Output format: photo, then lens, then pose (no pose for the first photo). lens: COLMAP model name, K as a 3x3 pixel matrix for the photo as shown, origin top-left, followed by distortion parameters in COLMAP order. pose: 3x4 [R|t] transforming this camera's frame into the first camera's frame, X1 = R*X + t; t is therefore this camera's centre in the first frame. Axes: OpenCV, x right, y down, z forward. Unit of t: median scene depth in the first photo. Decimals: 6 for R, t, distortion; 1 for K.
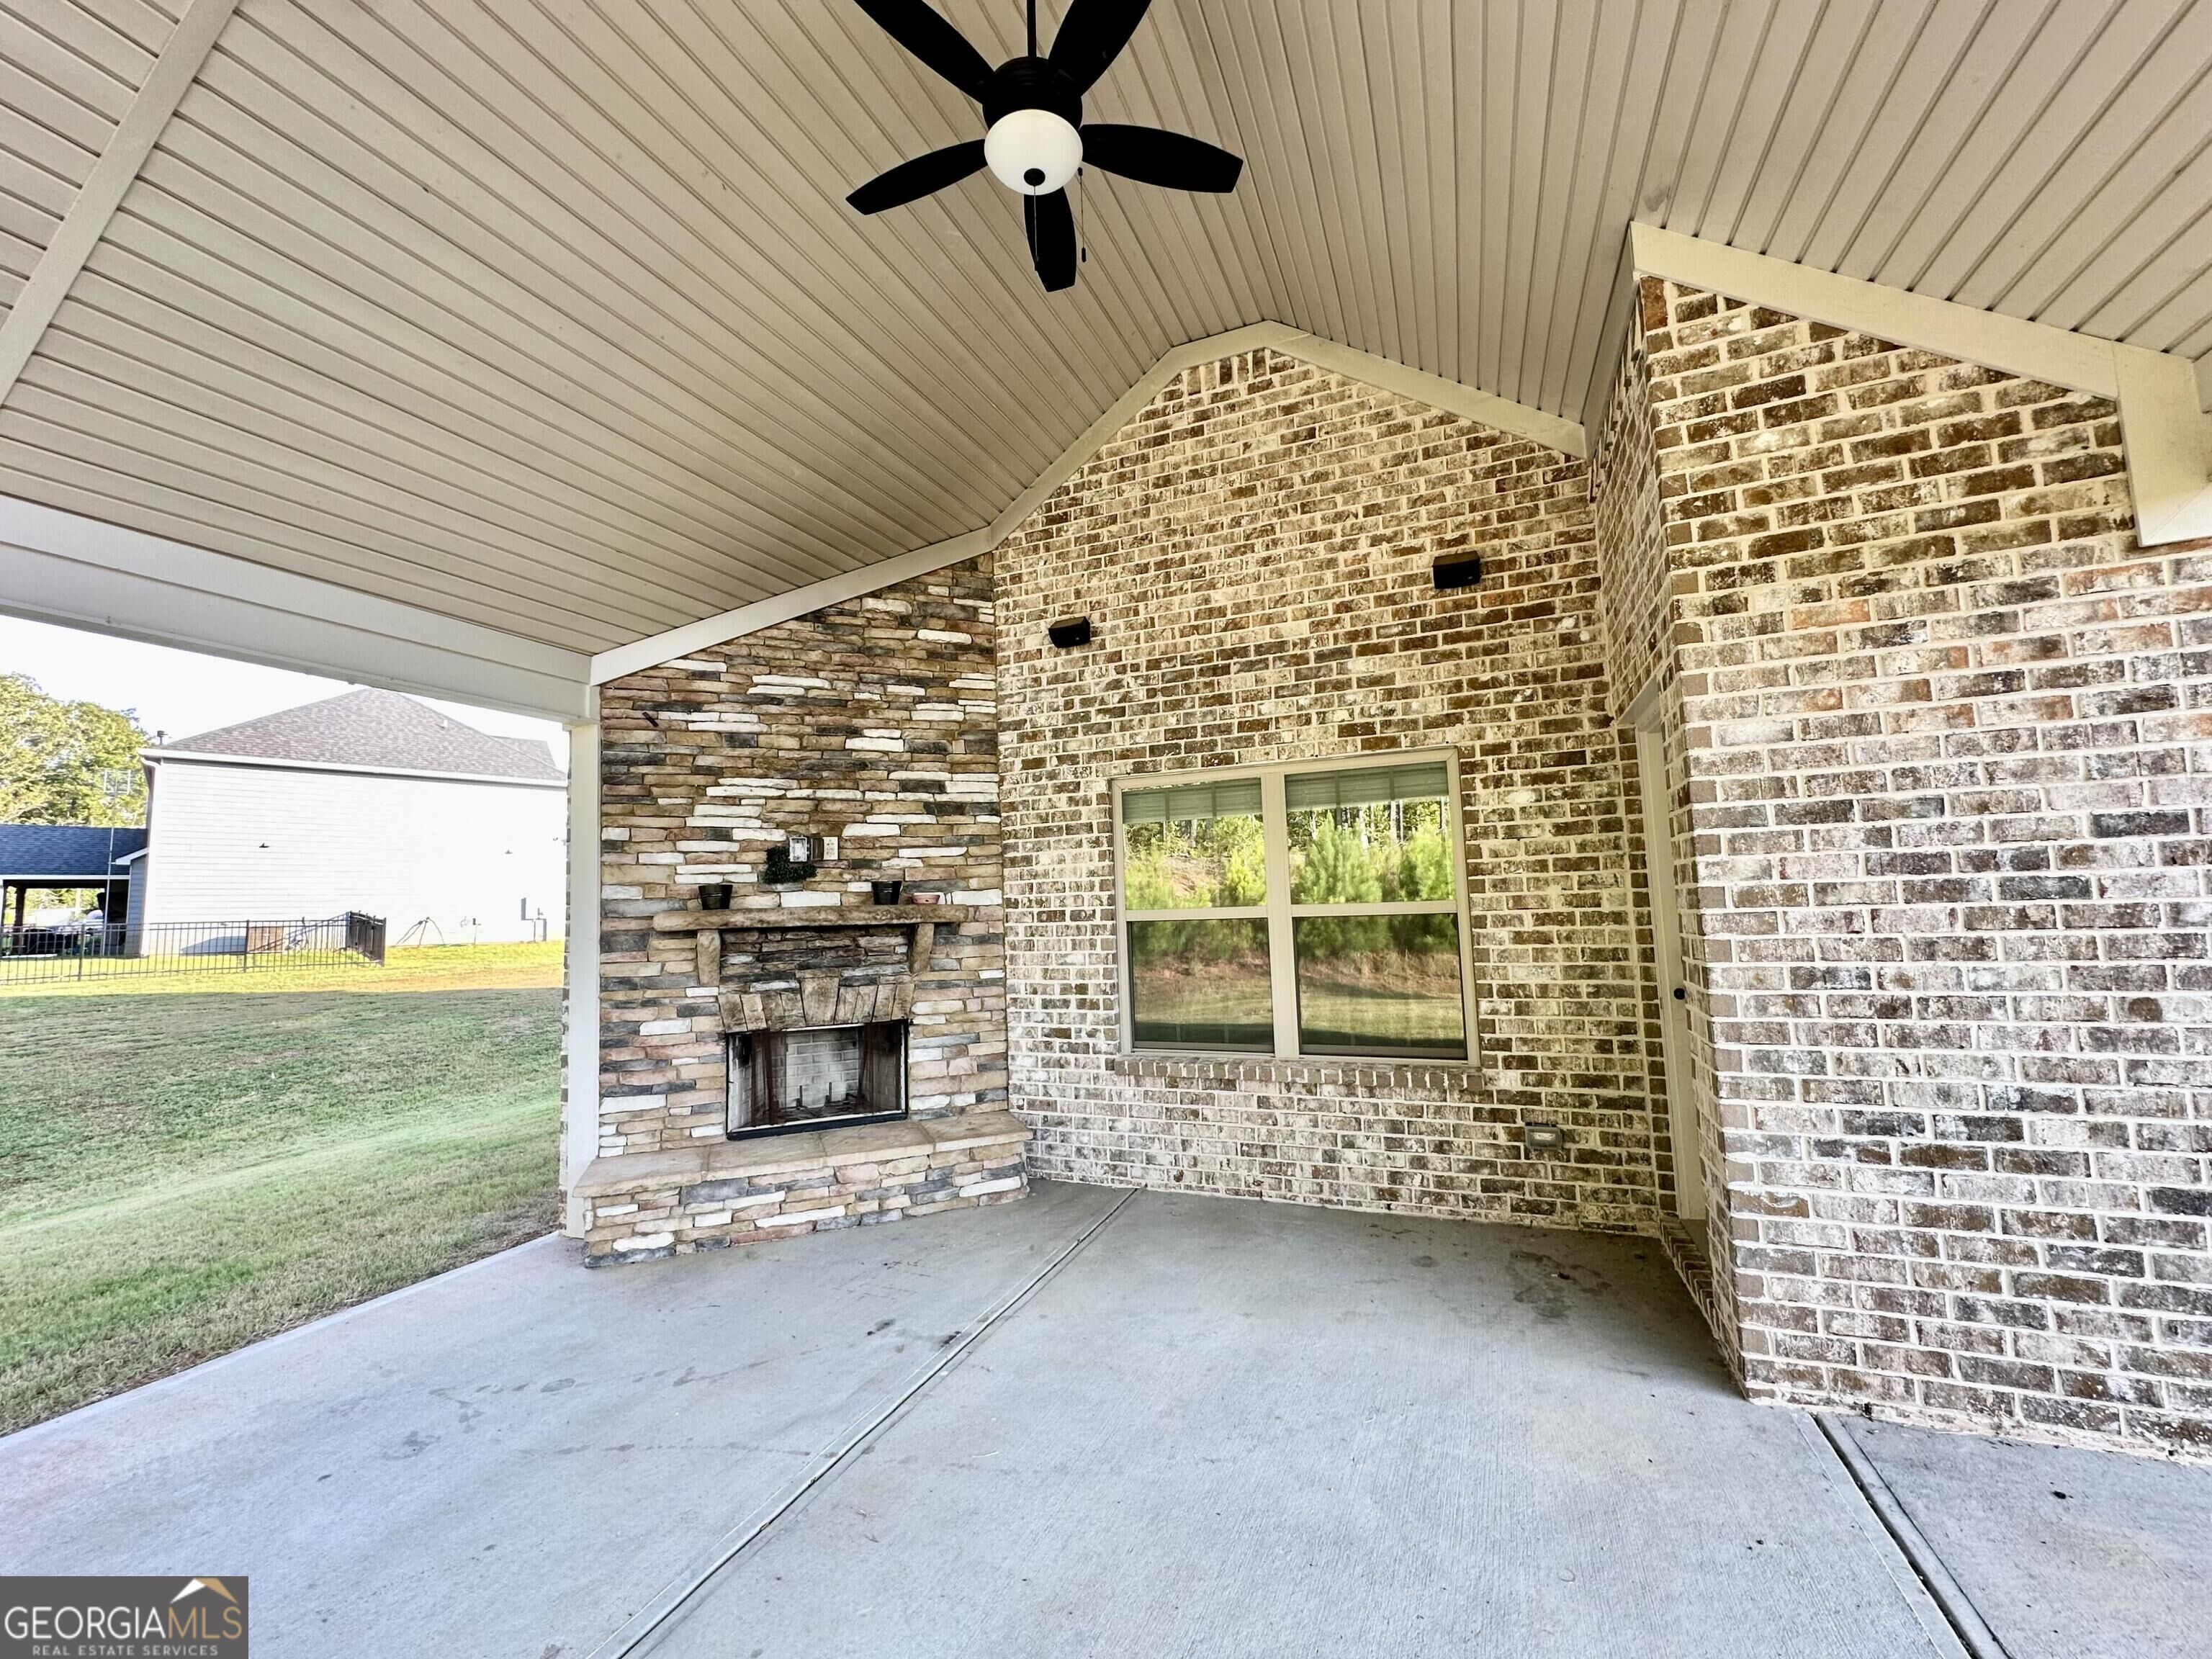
lens RADIAL K [[890.6, 0, 1103.0], [0, 890.6, 826.3], [0, 0, 1]] dist [-0.002800, 0.000999]
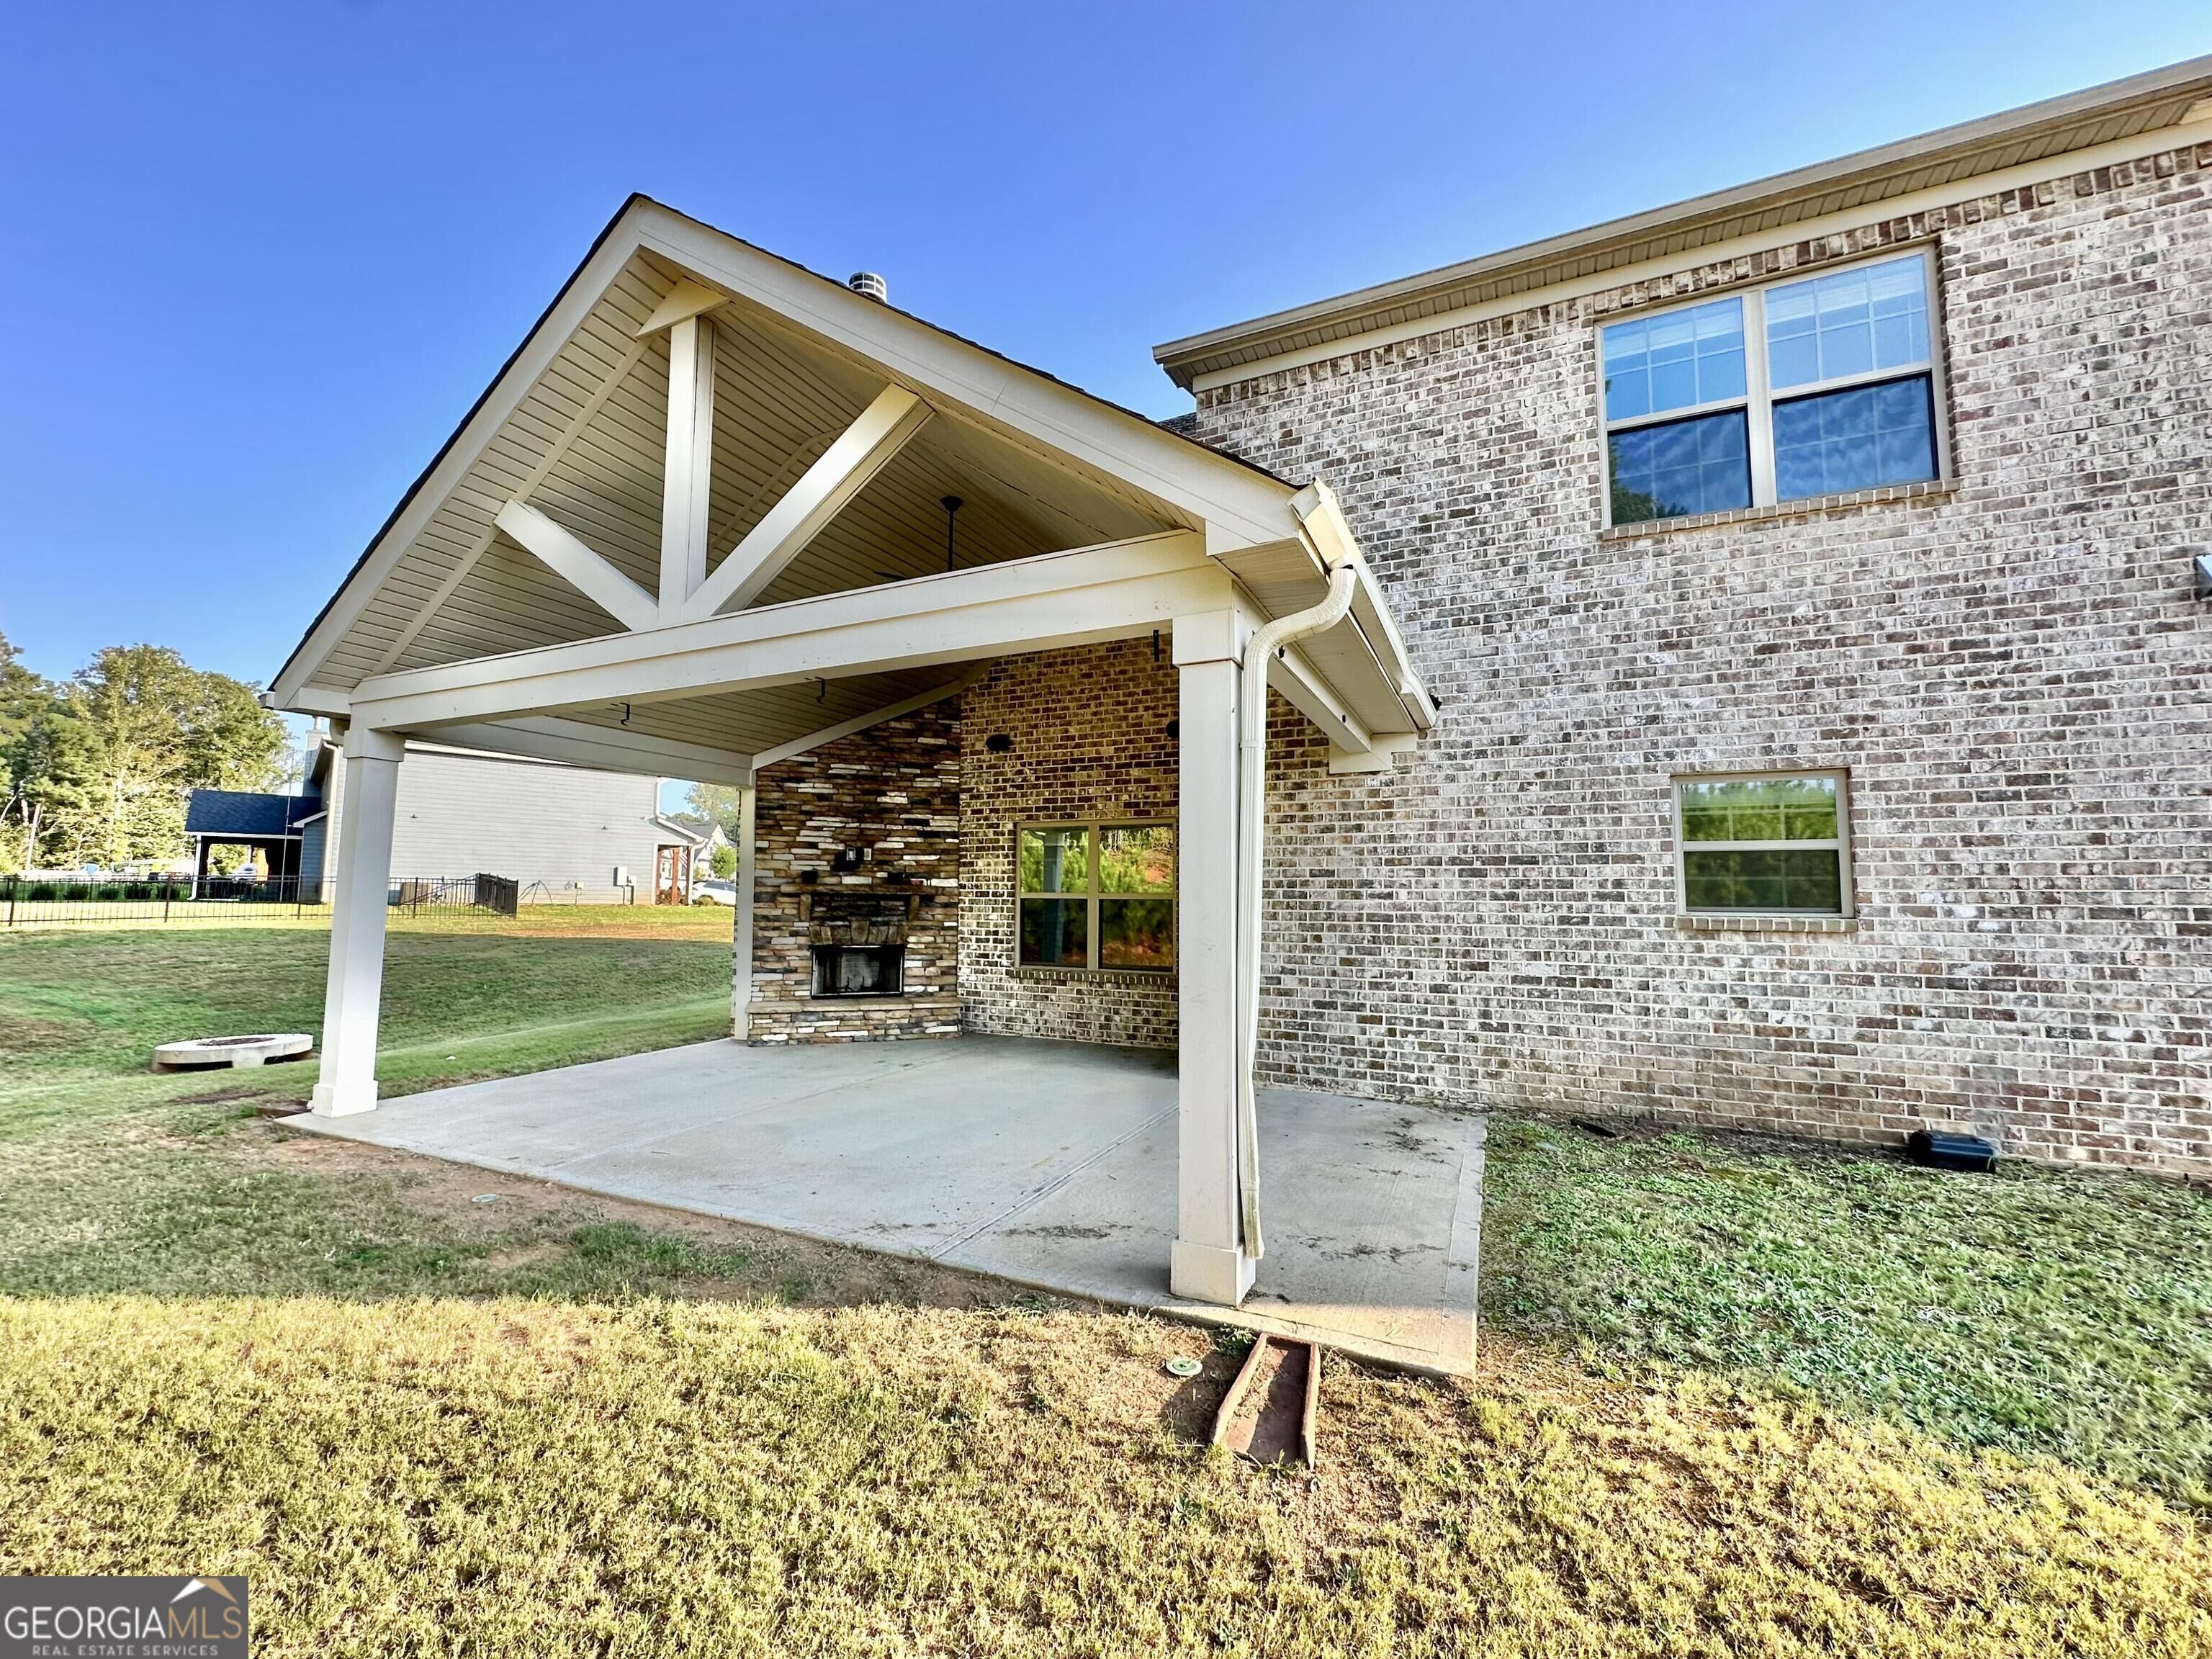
lens RADIAL K [[890.6, 0, 1105.0], [0, 890.6, 829.0], [0, 0, 1]] dist [-0.002800, 0.000999]
pose [[0.998198, 0.036310, -0.047778, 0.318303], [-0.035543, 0.999227, 0.016820, -0.085966], [0.048352, -0.015091, 0.998716, -0.961580]]
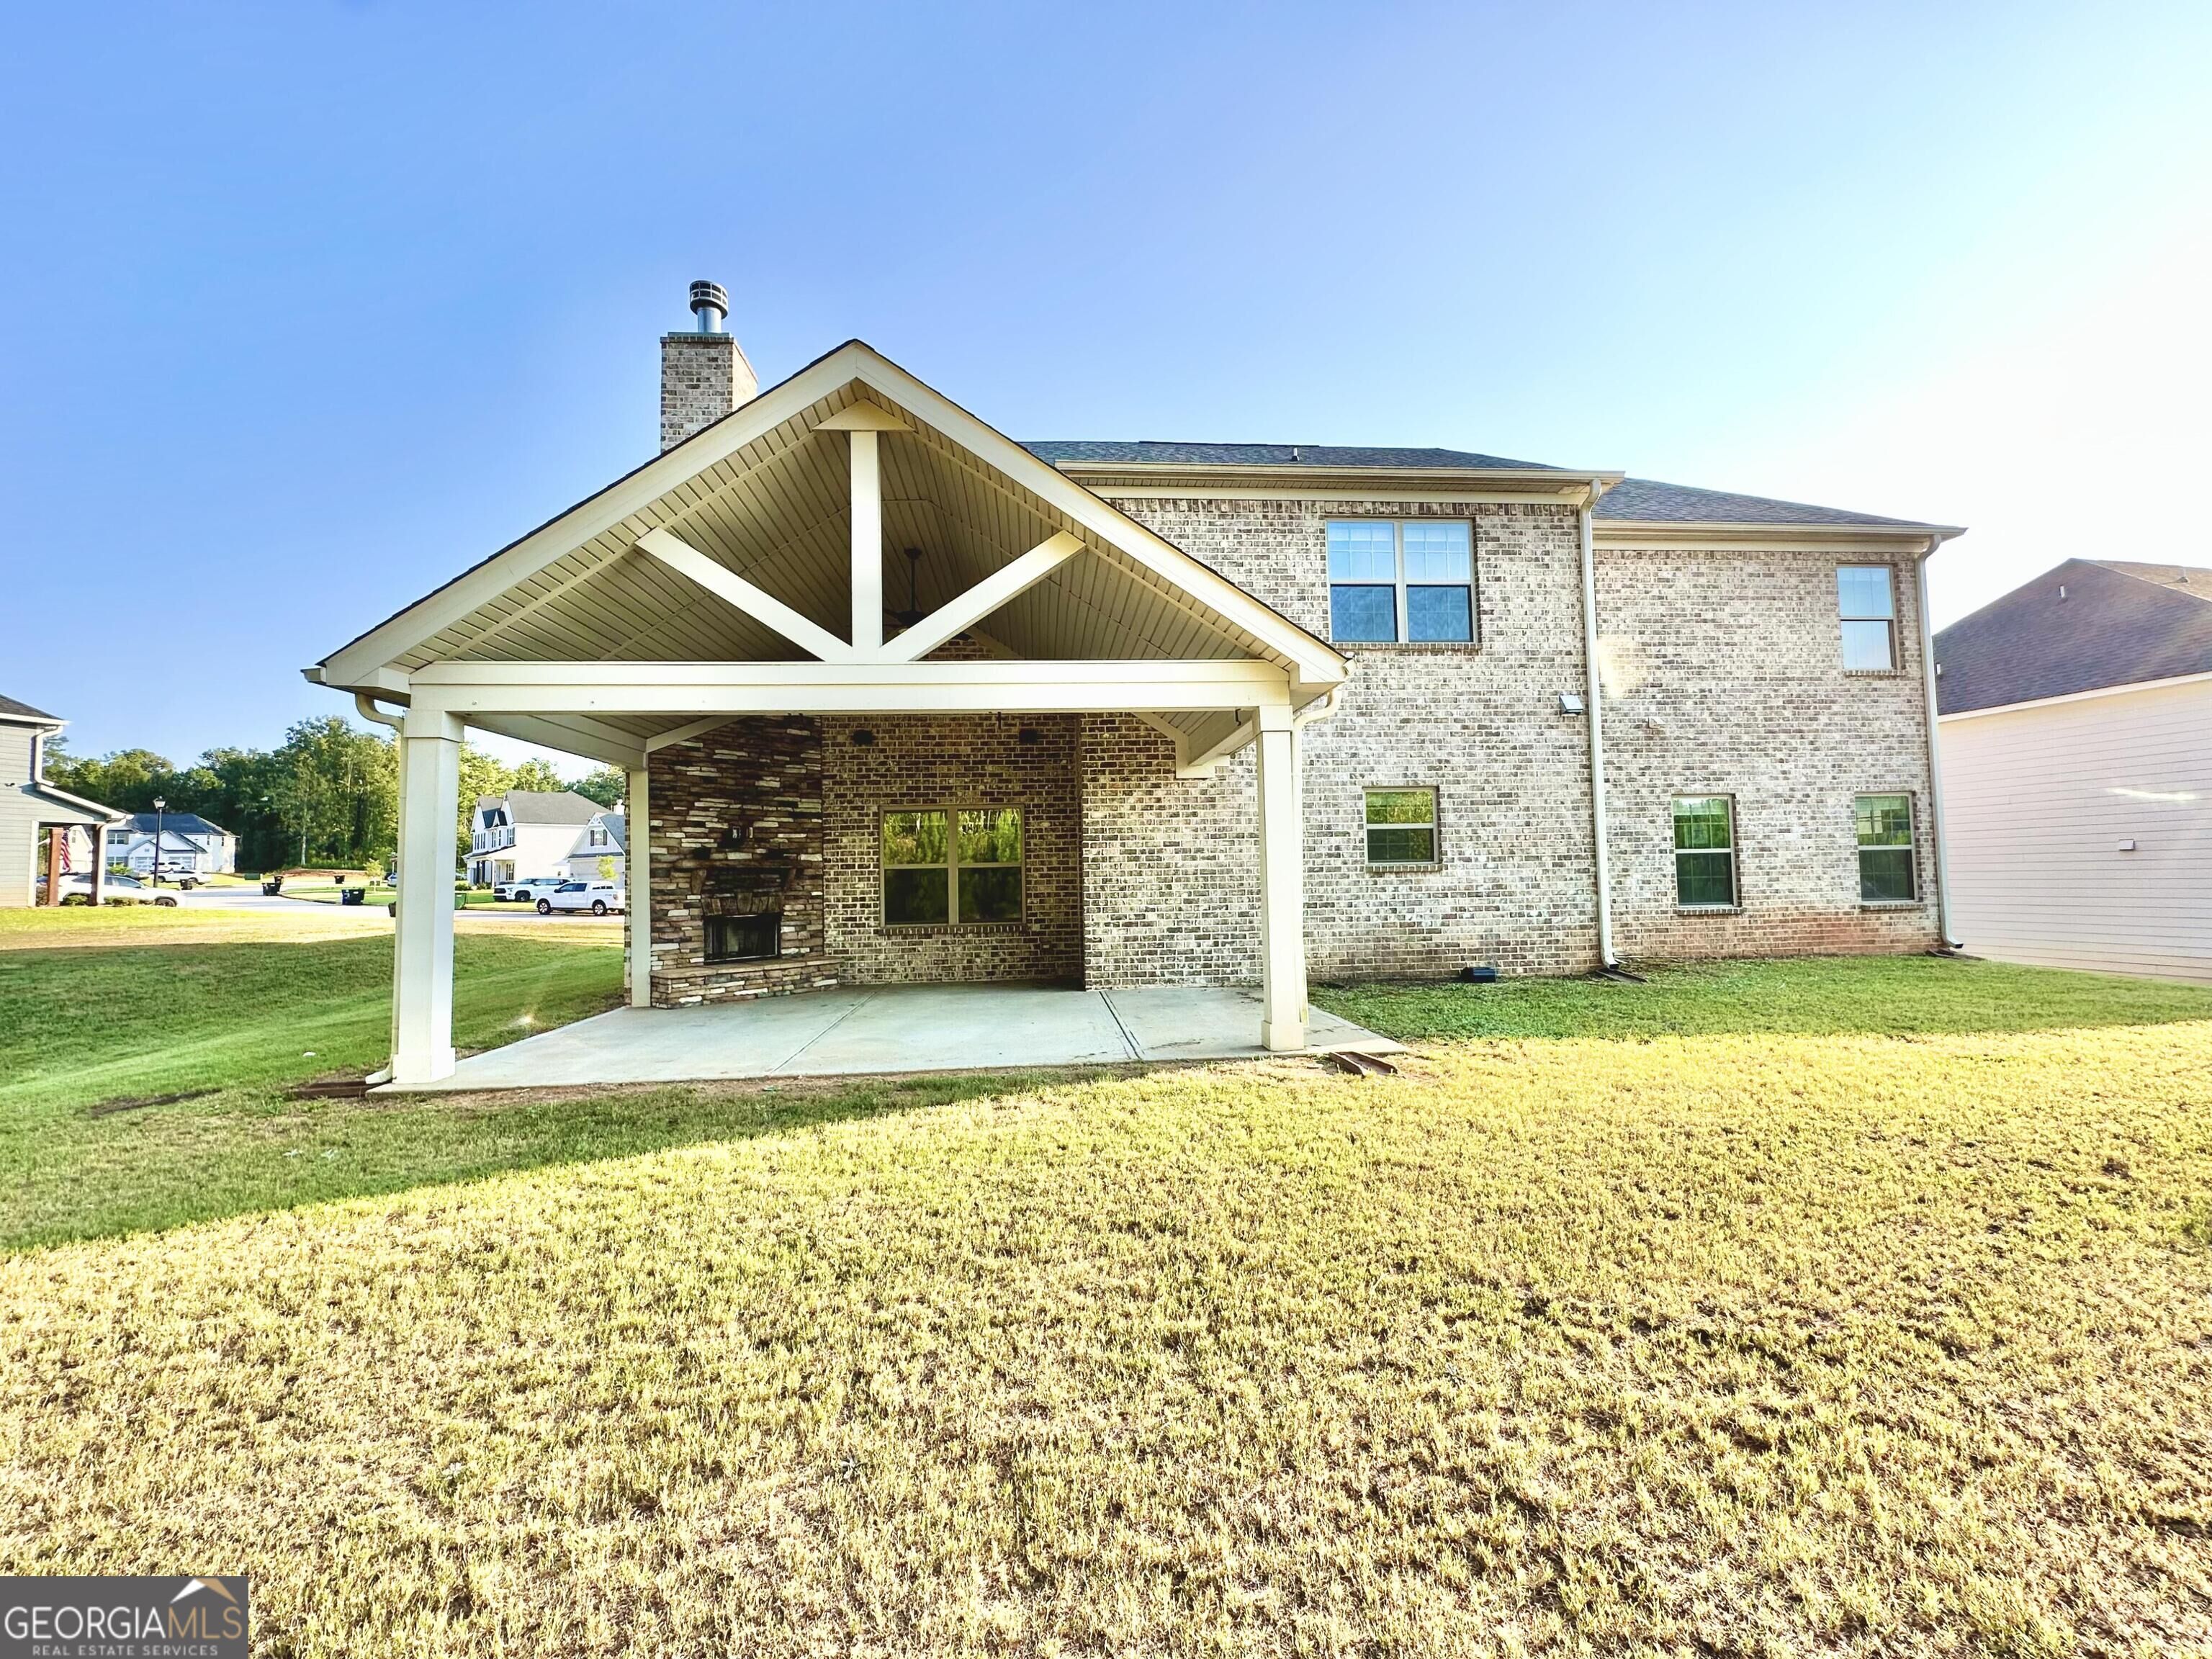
lens RADIAL K [[890.6, 0, 1115.3], [0, 890.6, 830.1], [0, 0, 1]] dist [-0.002800, 0.000999]
pose [[0.888251, 0.037814, 0.457800, -0.536564], [-0.051065, 0.998557, 0.016599, -0.065606], [-0.456512, -0.038122, 0.888900, -1.390986]]
